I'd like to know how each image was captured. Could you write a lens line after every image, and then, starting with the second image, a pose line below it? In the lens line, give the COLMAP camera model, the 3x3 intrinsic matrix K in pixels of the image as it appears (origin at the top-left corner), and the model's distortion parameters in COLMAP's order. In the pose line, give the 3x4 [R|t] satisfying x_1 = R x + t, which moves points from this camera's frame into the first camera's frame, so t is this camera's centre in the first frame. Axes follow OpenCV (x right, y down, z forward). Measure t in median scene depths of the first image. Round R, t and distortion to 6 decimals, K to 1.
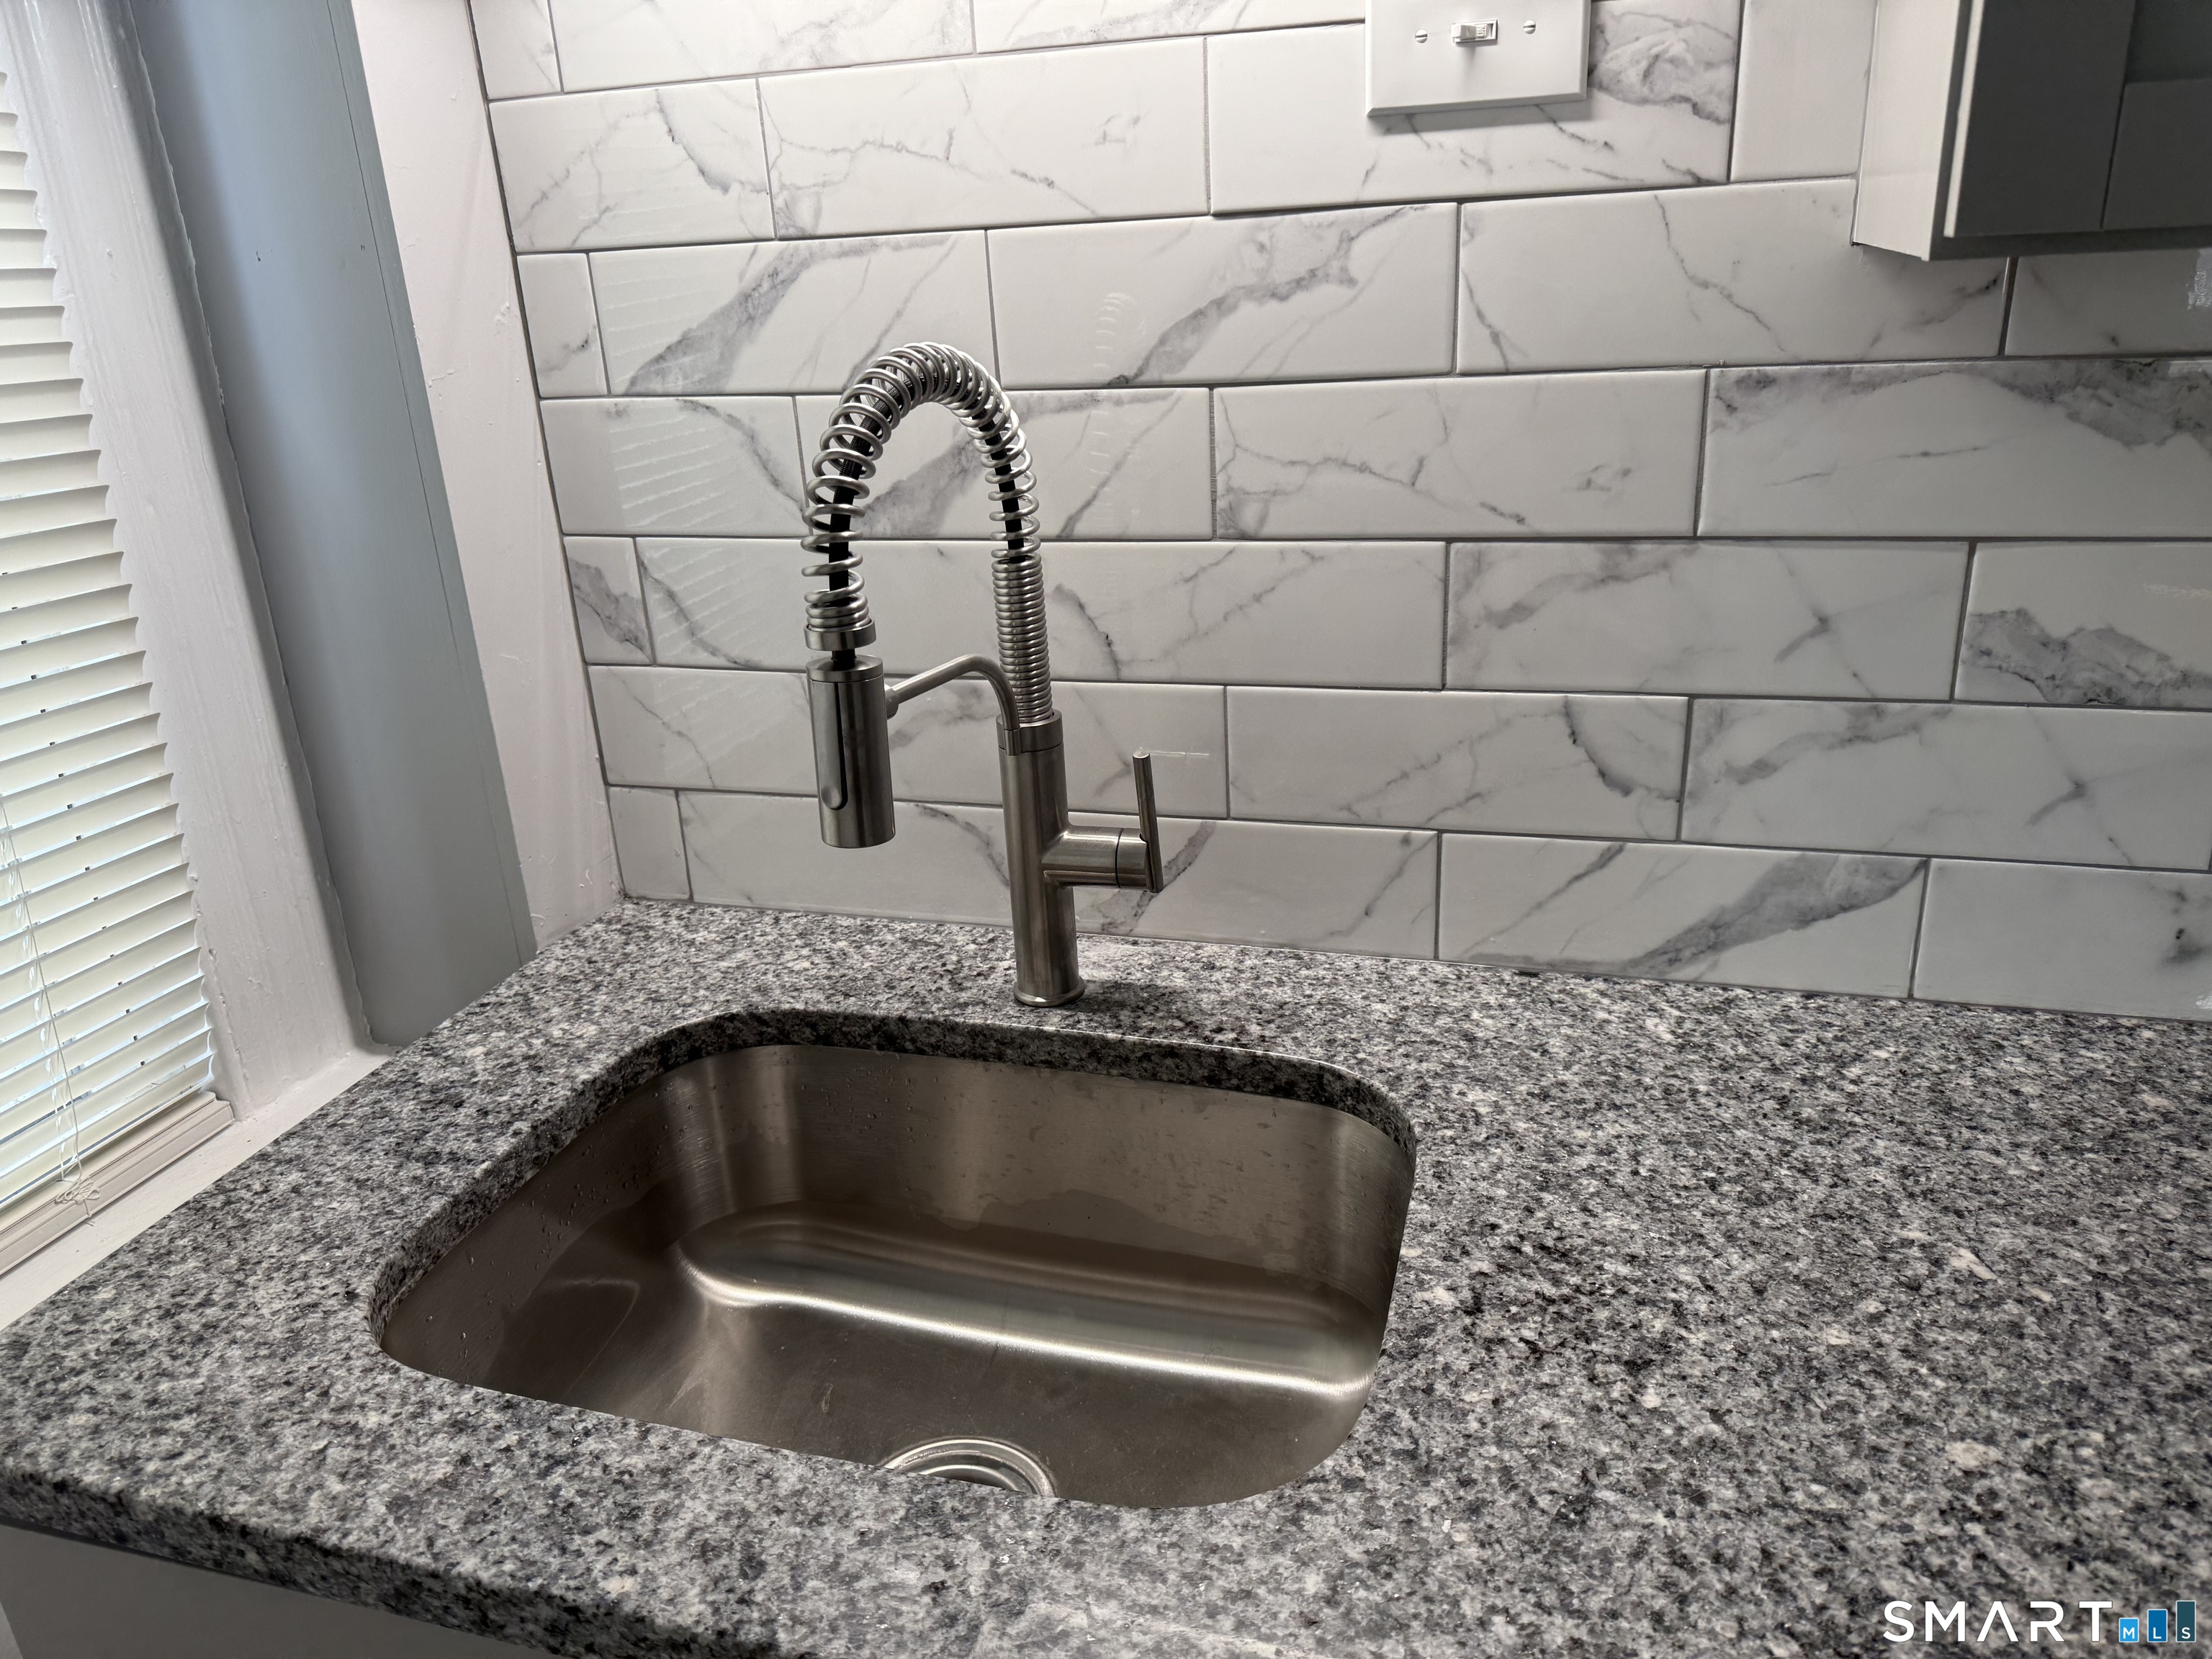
lens RADIAL K [[1565.1, 0, 1104.5], [0, 1565.1, 828.8], [0, 0, 1]] dist [0.008540, 0.003307]
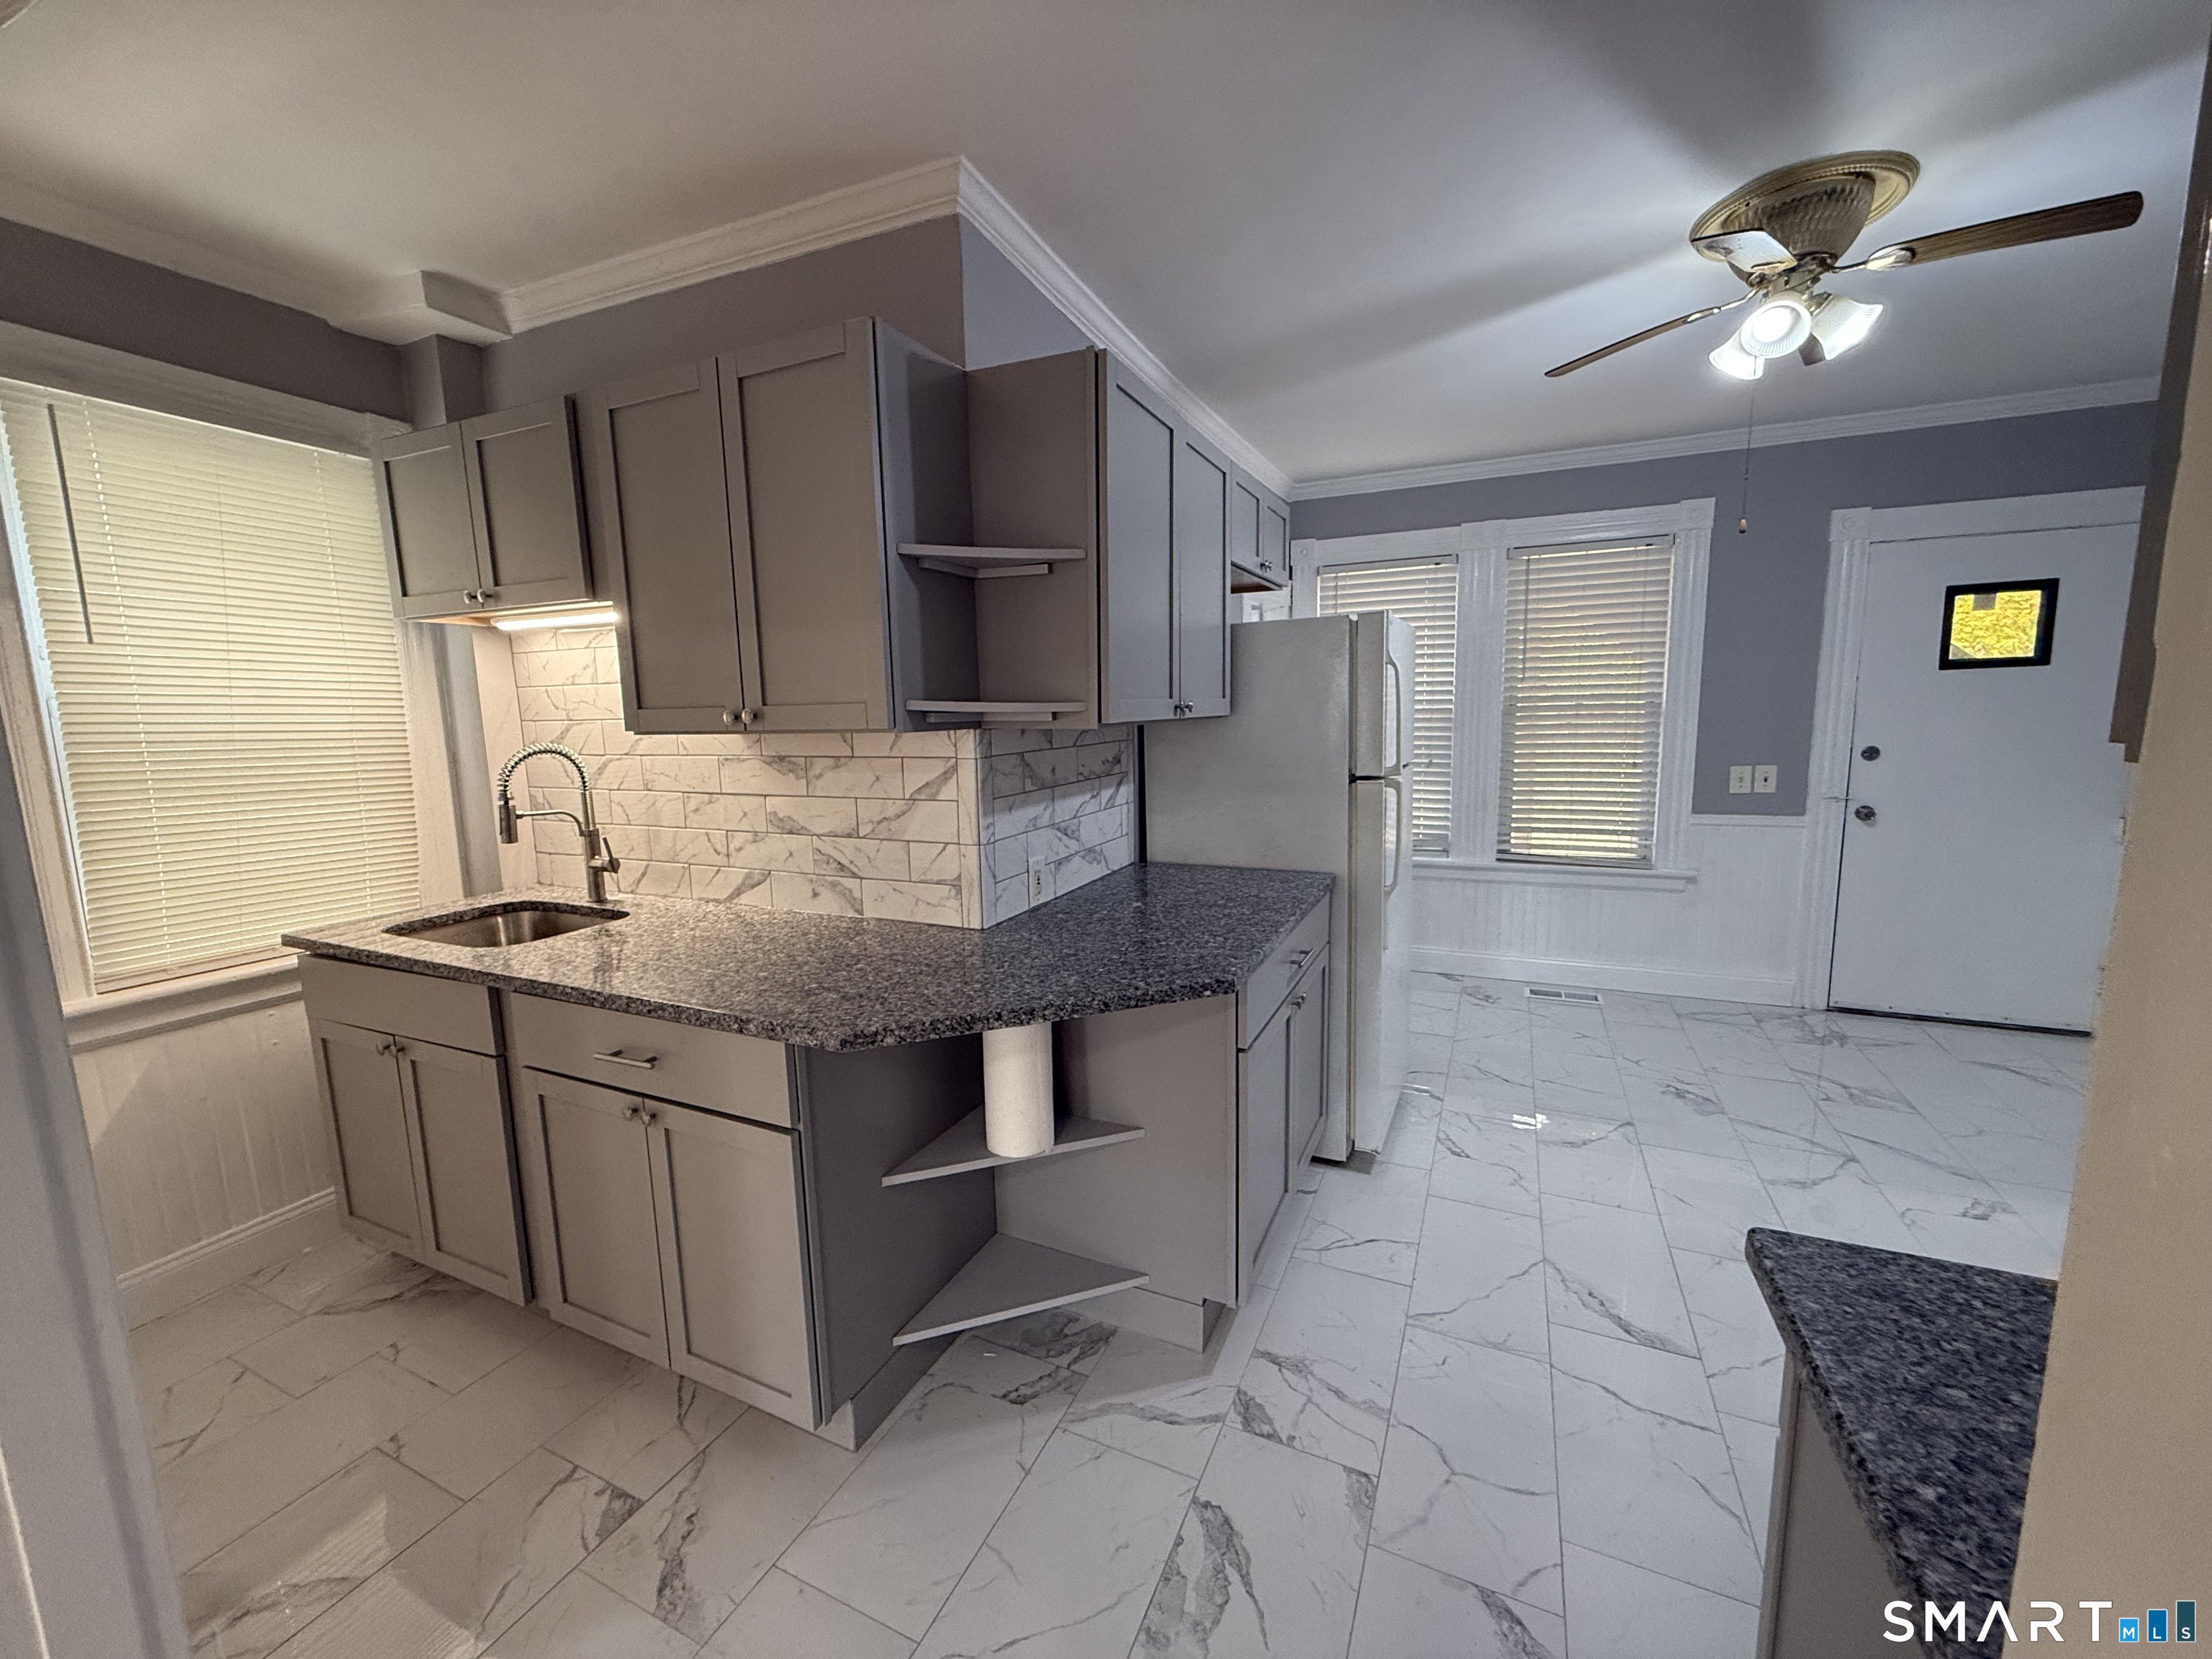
lens RADIAL K [[873.8, 0, 1098.3], [0, 873.8, 831.4], [0, 0, 1]] dist [0.000096, -0.000102]
pose [[0.989780, 0.050539, -0.133348, 1.677959], [-0.077196, 0.976123, -0.203039, 0.316542], [0.119902, 0.211257, 0.970048, -1.157909]]
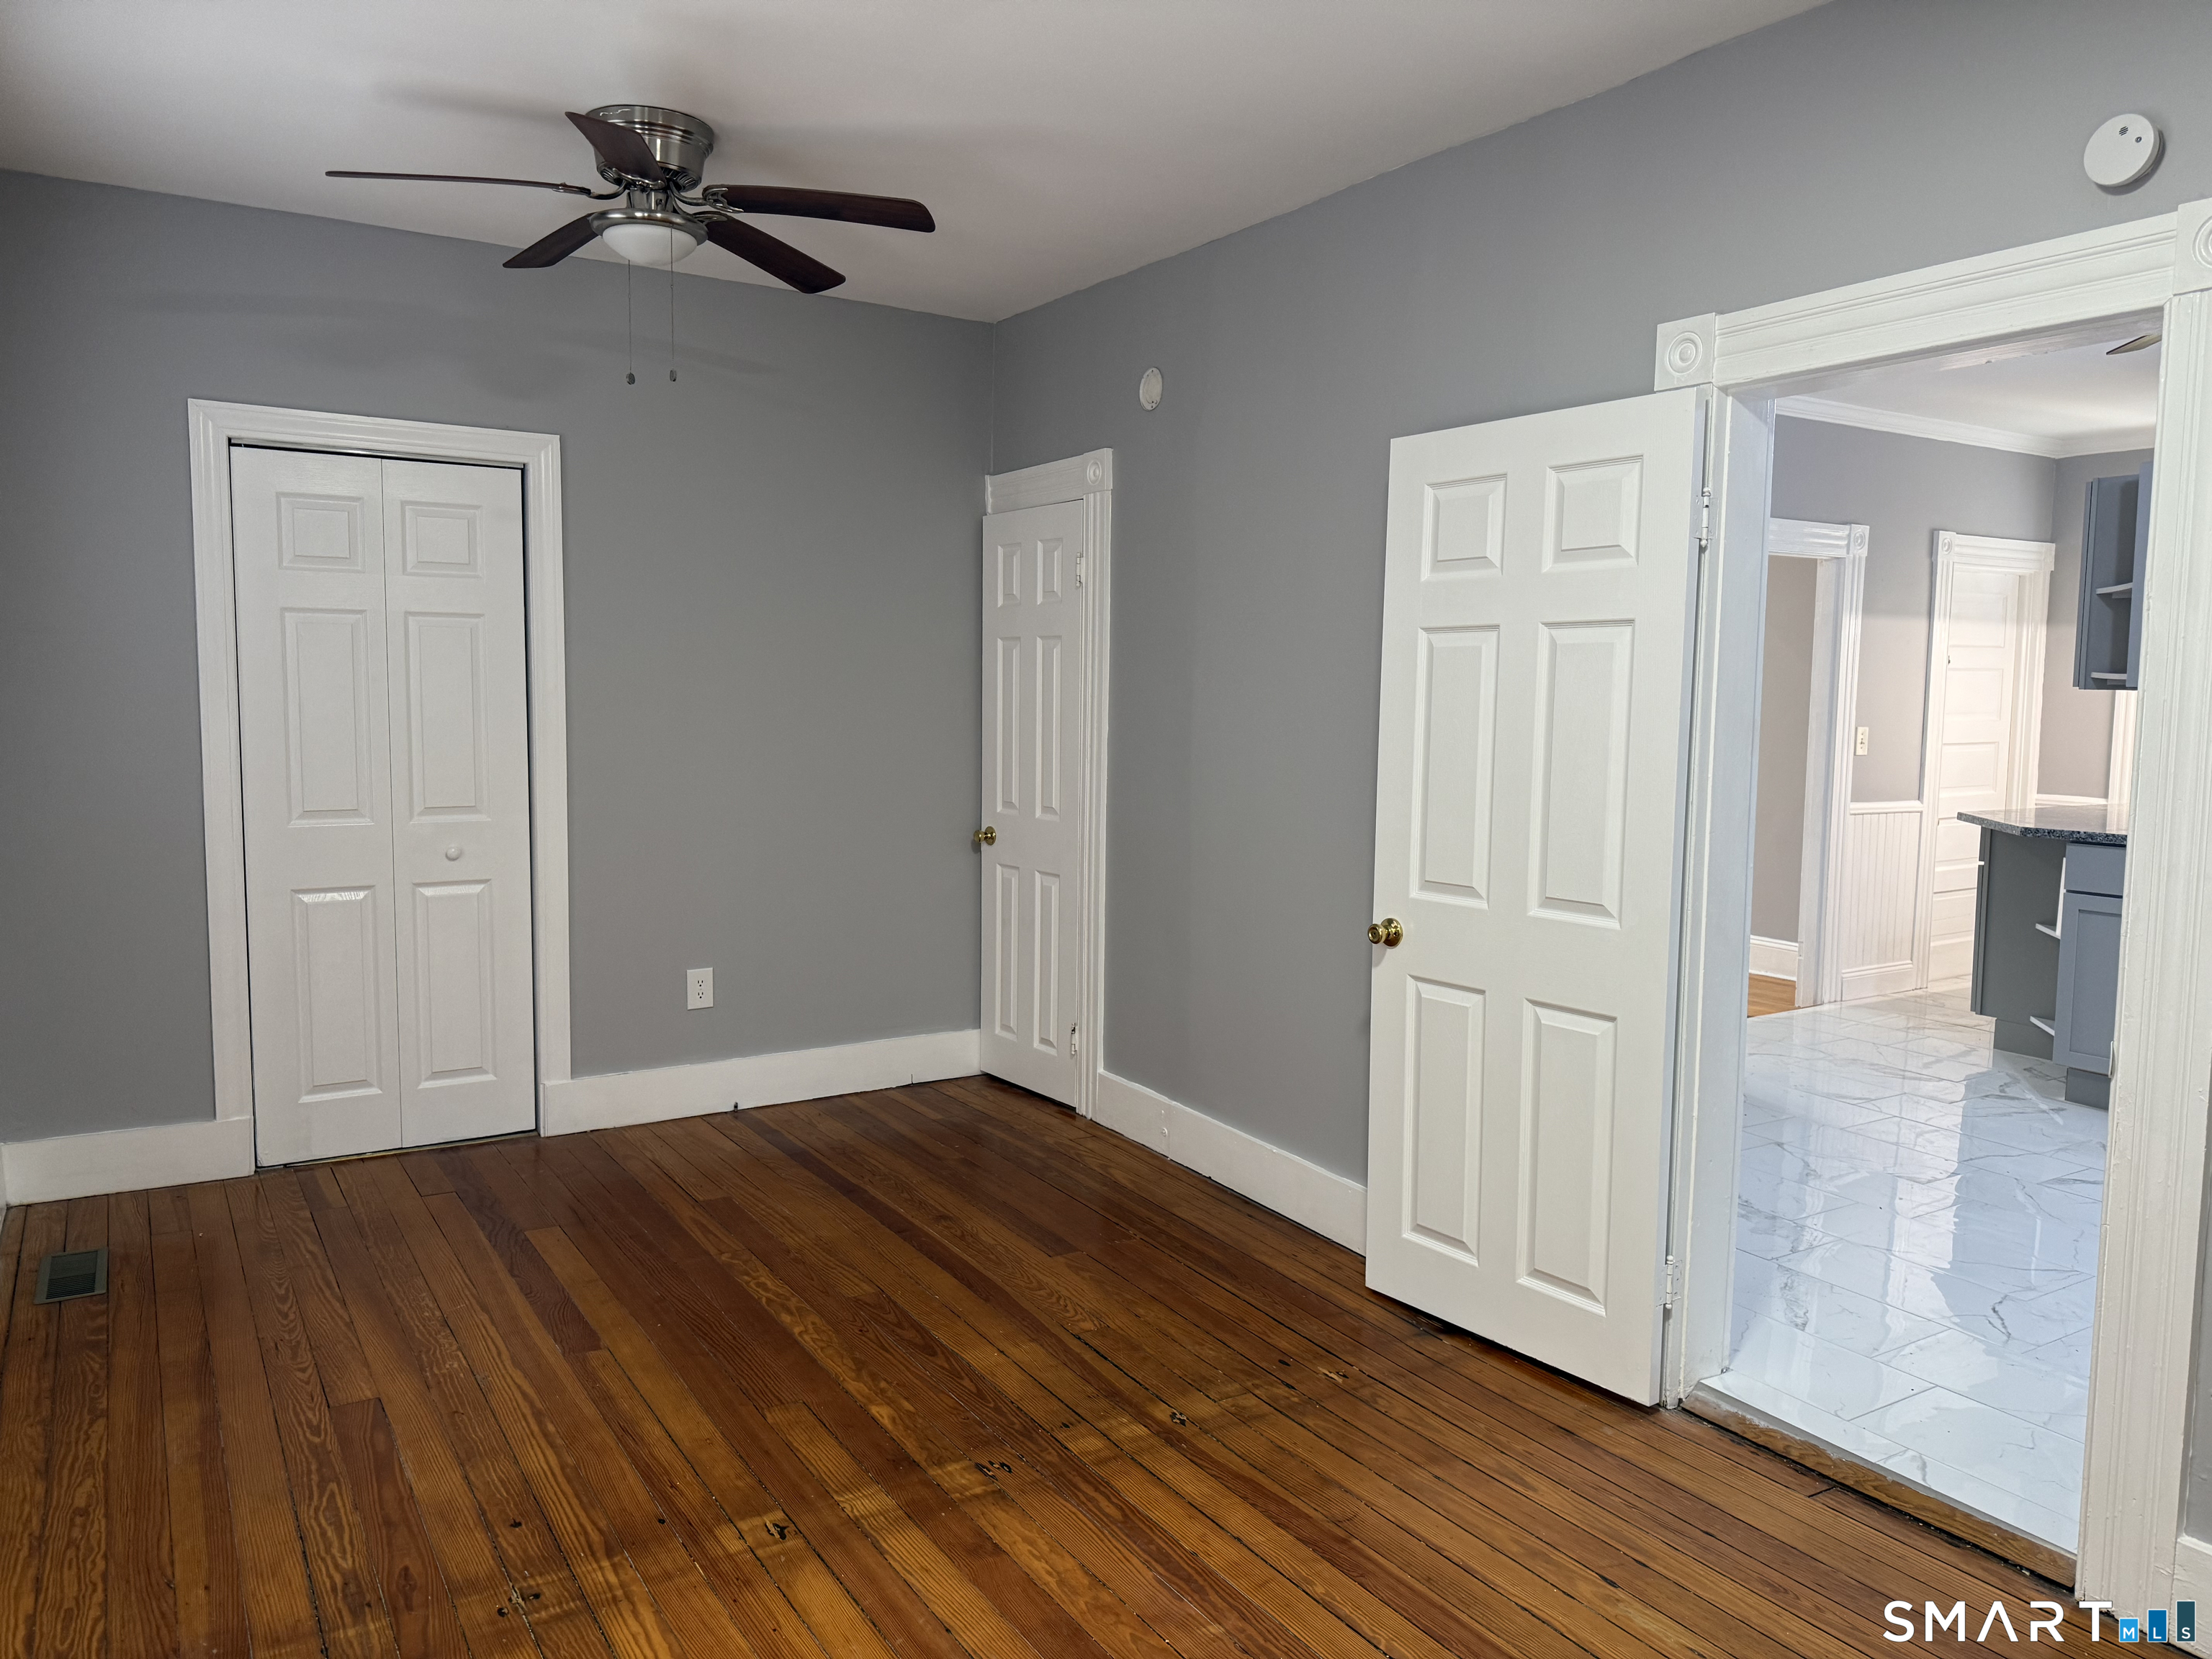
lens RADIAL K [[1565.1, 0, 1110.8], [0, 1565.1, 813.7], [0, 0, 1]] dist [0.008540, 0.003307]
pose [[-0.654592, 0.104220, -0.748764, 8.344096], [-0.244511, 0.908028, 0.340147, -0.987580], [0.715348, 0.405739, -0.568905, 1.590385]]
